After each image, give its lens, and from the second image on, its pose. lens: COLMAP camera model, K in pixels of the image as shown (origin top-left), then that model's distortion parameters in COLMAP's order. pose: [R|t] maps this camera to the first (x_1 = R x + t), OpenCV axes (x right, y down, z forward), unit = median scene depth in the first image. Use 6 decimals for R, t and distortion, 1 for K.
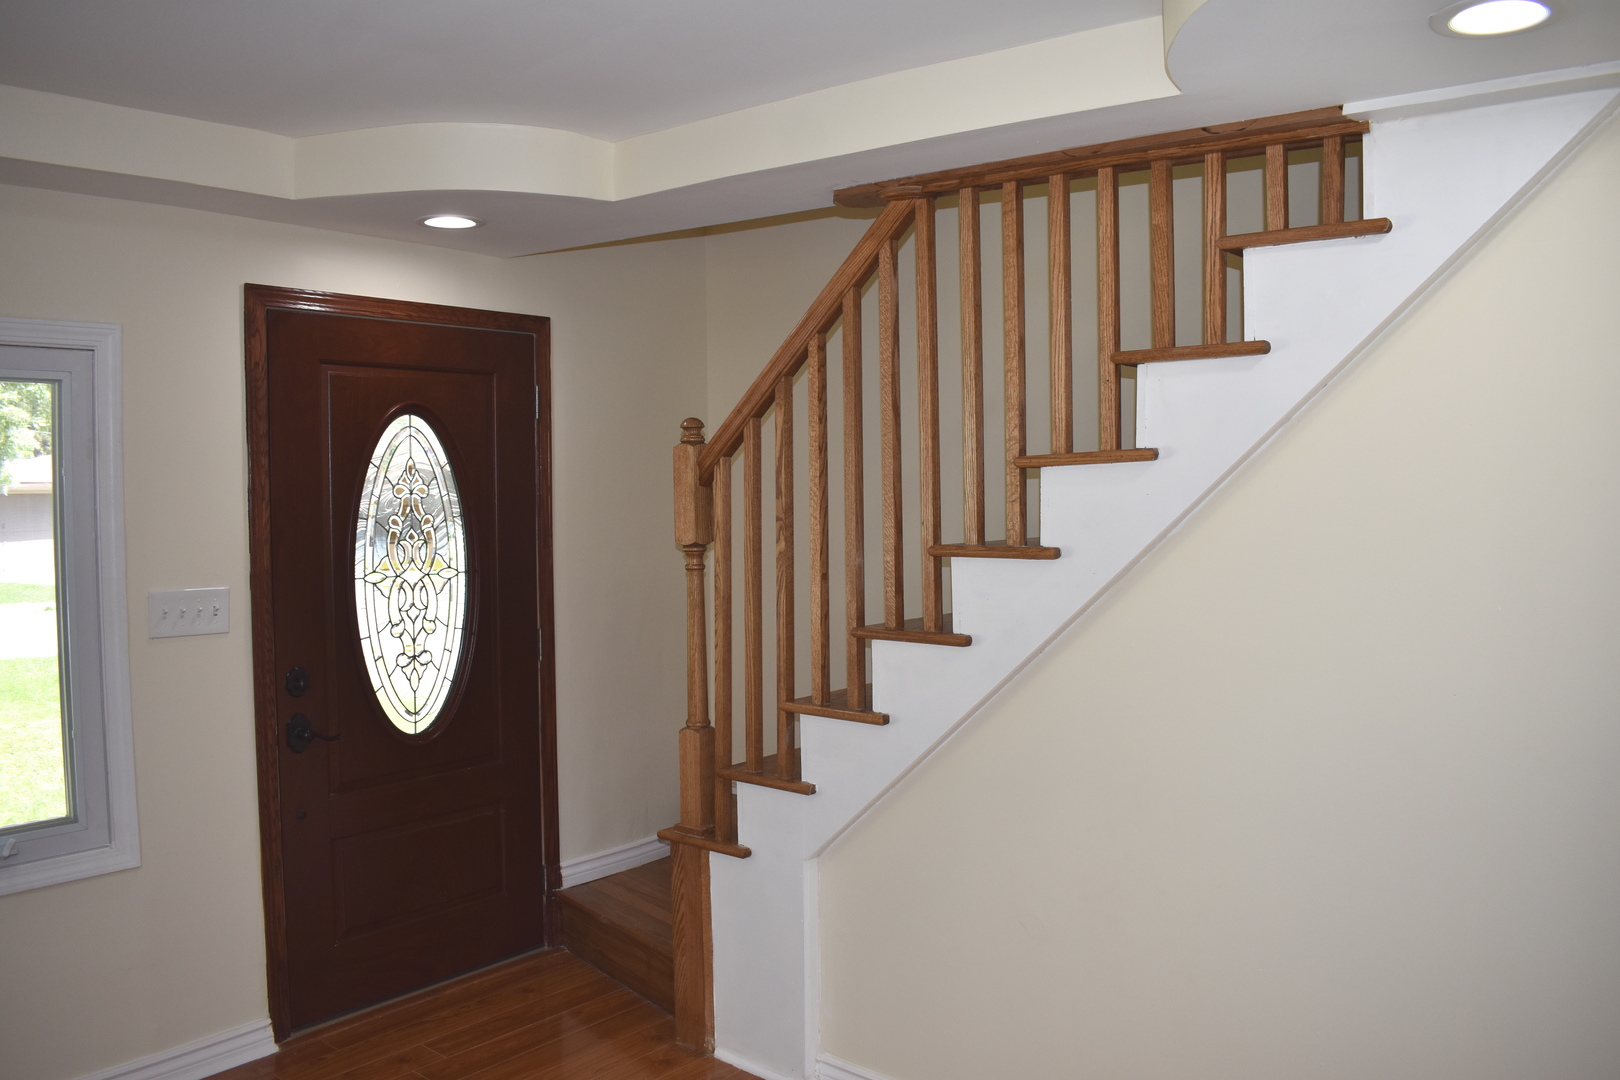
lens RADIAL K [[1248.9, 0, 833.9], [0, 1248.9, 532.4], [0, 0, 1]] dist [-0.086168, 0.007614]
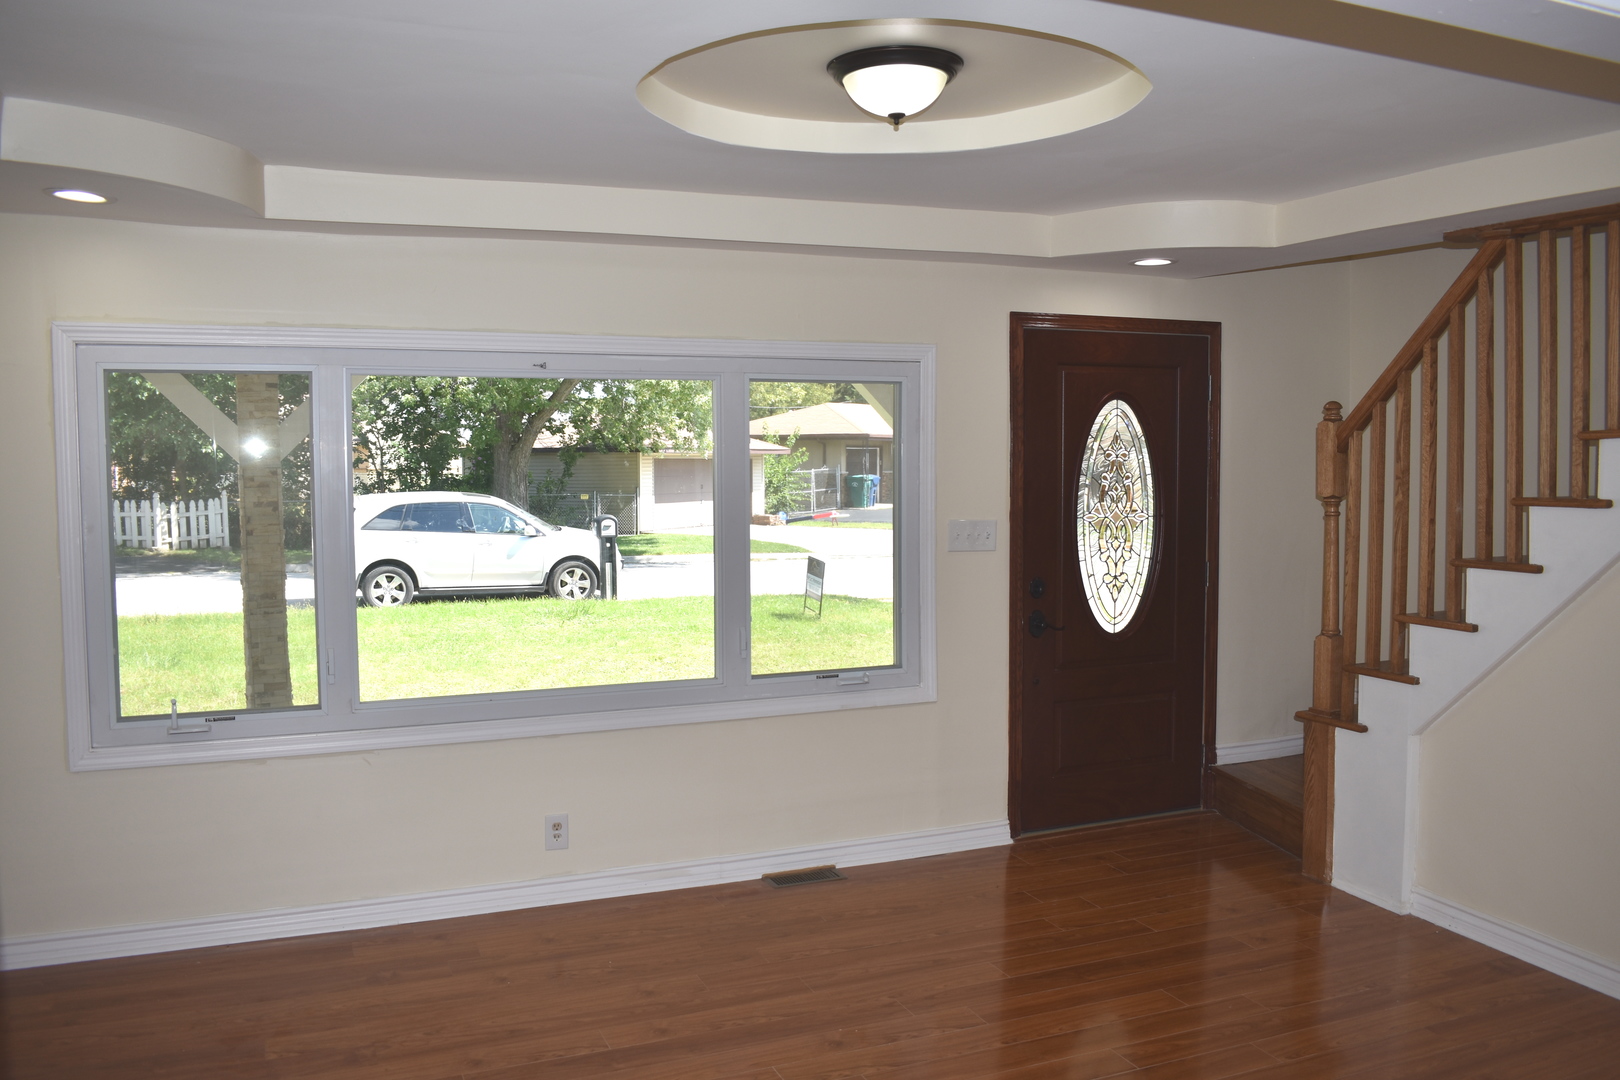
lens RADIAL K [[1248.9, 0, 833.9], [0, 1248.9, 532.4], [0, 0, 1]] dist [-0.086168, 0.007614]
pose [[0.874991, 0.031547, -0.483110, 0.058943], [-0.019096, 0.999347, 0.030671, 0.017789], [0.483762, -0.017611, 0.875023, -0.407630]]
